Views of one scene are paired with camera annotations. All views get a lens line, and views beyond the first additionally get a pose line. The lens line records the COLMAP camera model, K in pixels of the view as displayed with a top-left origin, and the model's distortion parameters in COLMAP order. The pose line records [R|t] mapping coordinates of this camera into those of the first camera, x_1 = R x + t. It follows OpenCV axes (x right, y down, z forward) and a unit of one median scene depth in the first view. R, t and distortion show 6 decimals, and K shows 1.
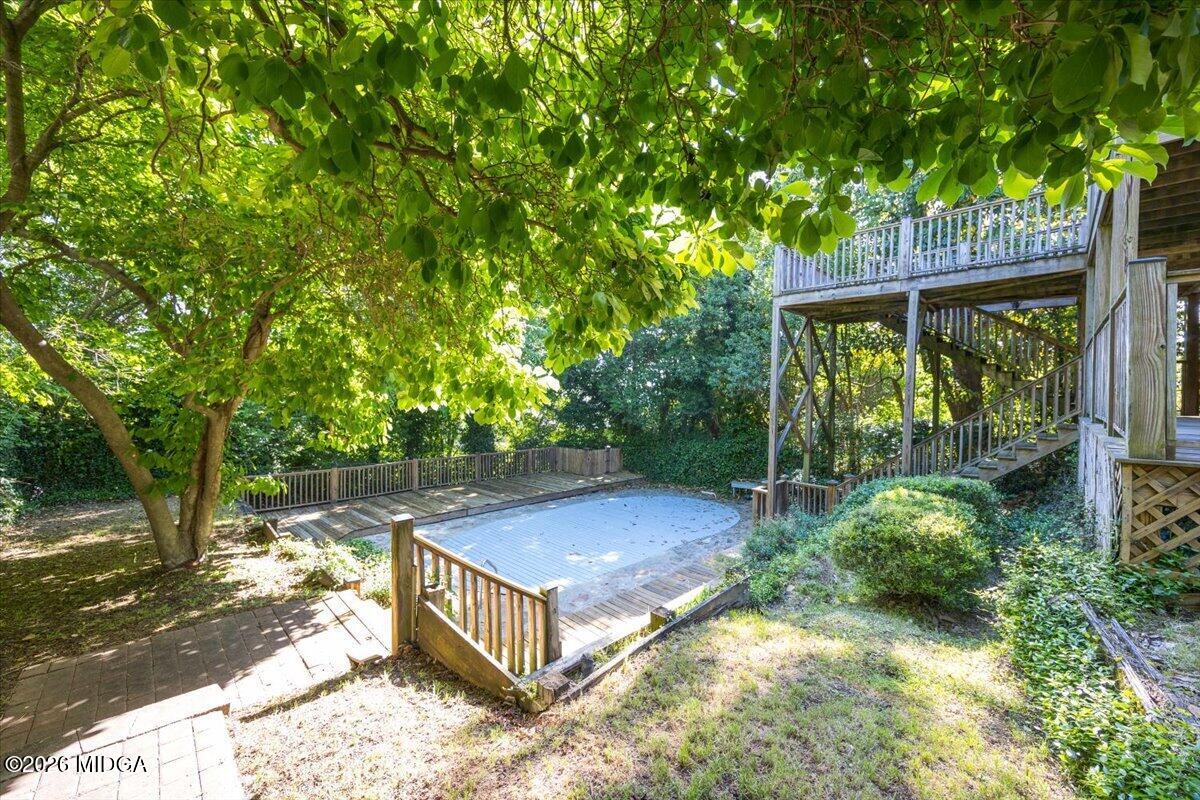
lens RADIAL K [[467.8, 0, 634.3], [0, 467.8, 405.0], [0, 0, 1]] dist [0.001705, -0.000711]
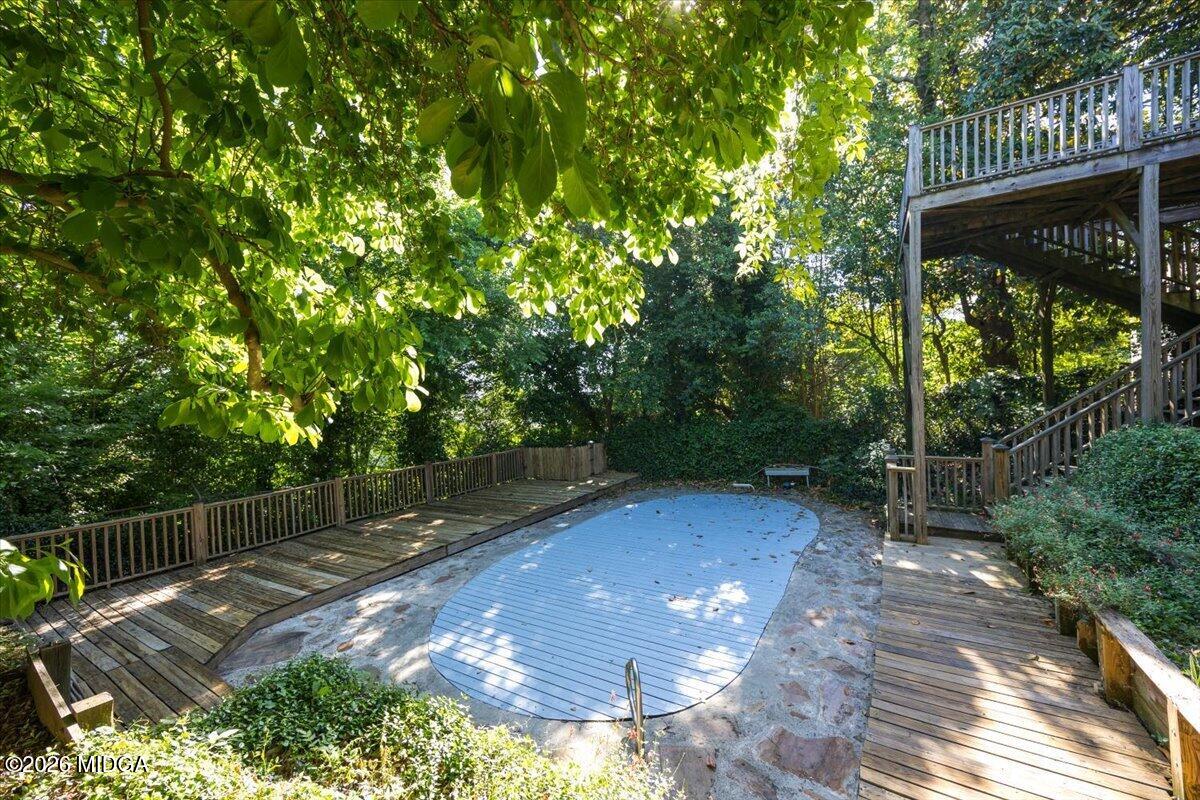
lens RADIAL K [[467.8, 0, 641.4], [0, 467.8, 398.1], [0, 0, 1]] dist [0.001705, -0.000711]
pose [[0.973717, -0.060758, 0.219507, -0.341810], [0.065202, 0.997787, -0.013052, 0.070730], [-0.218229, 0.027021, 0.975524, 0.468536]]
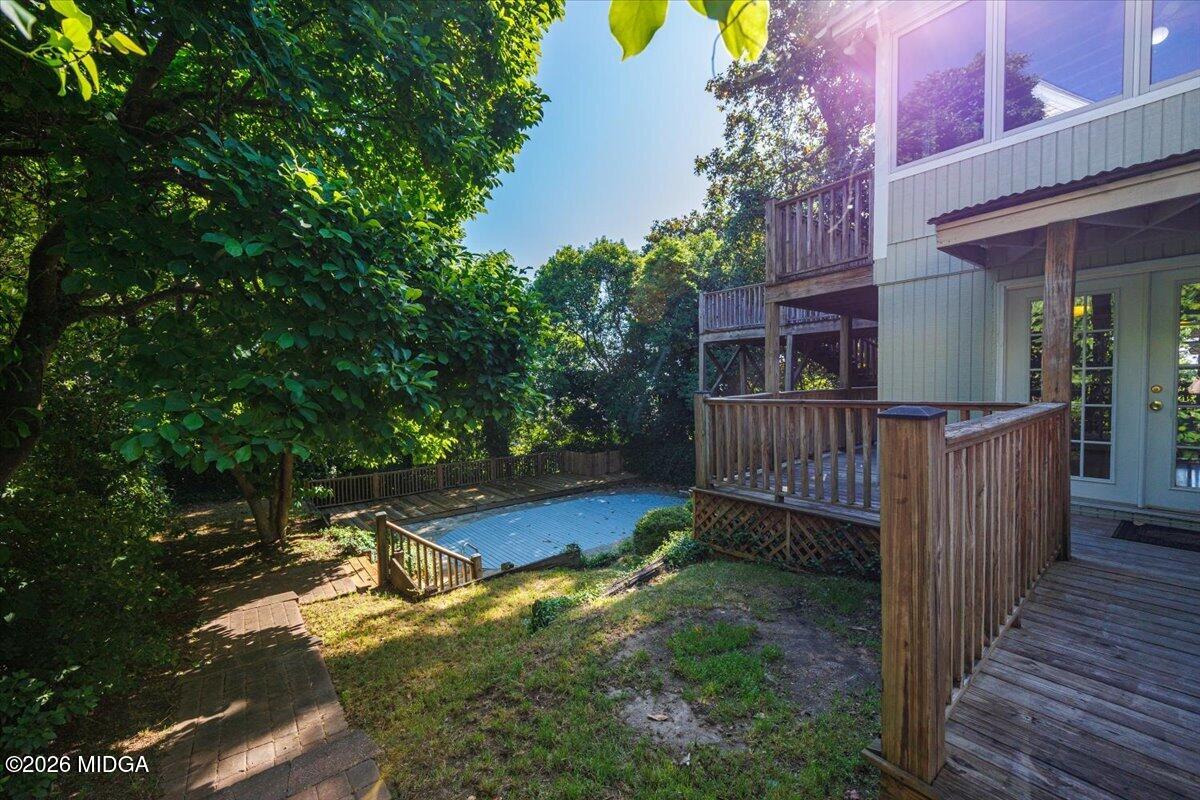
lens RADIAL K [[467.8, 0, 625.9], [0, 467.8, 404.9], [0, 0, 1]] dist [0.001705, -0.000711]
pose [[0.994314, -0.022944, -0.103983, 0.277168], [0.024271, 0.999639, 0.011522, -0.078980], [0.103681, -0.013980, 0.994512, -0.306968]]
